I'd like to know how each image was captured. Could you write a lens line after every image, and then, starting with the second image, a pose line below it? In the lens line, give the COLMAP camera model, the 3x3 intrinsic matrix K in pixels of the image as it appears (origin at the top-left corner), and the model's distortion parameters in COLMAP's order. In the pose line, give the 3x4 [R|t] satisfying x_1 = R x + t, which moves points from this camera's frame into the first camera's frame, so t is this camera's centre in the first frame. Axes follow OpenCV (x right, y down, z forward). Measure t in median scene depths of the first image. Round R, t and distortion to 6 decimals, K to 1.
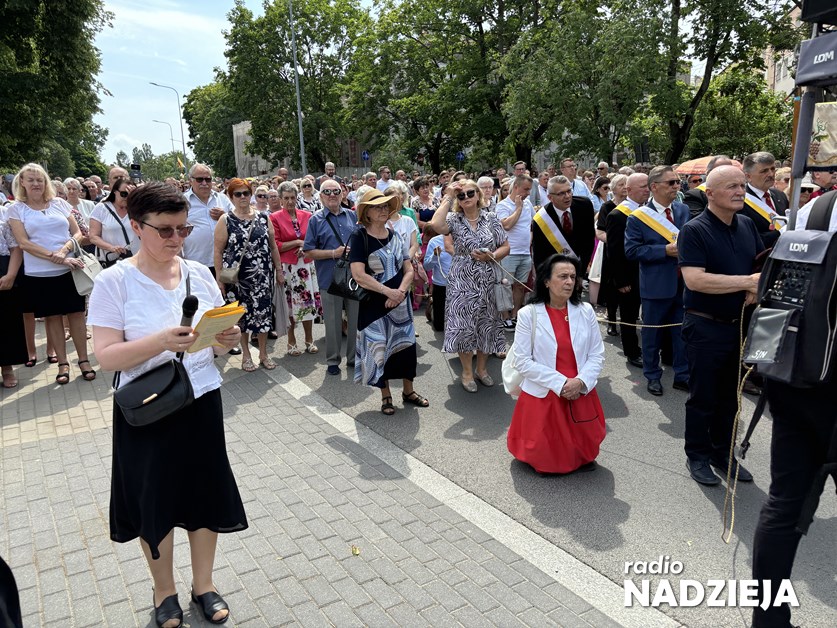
lens RADIAL K [[627.3, 0, 417.2], [0, 627.3, 315.8], [0, 0, 1]] dist [0.045948, -0.039650]
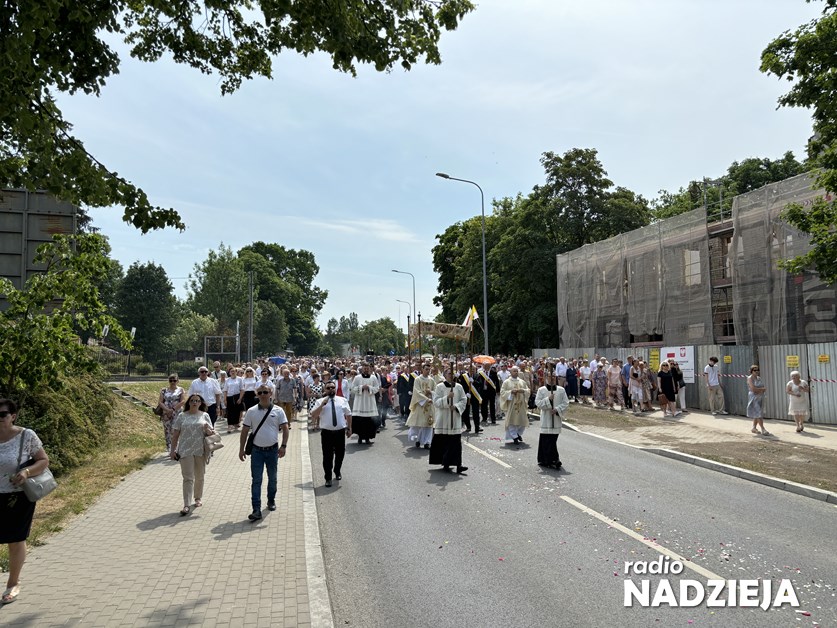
lens RADIAL K [[627.3, 0, 416.7], [0, 627.3, 325.8], [0, 0, 1]] dist [0.045948, -0.039650]
pose [[0.960672, 0.003117, -0.277669, -0.140147], [-0.071422, 0.969070, -0.236225, -0.056696], [0.268344, 0.246767, 0.931181, 0.258545]]
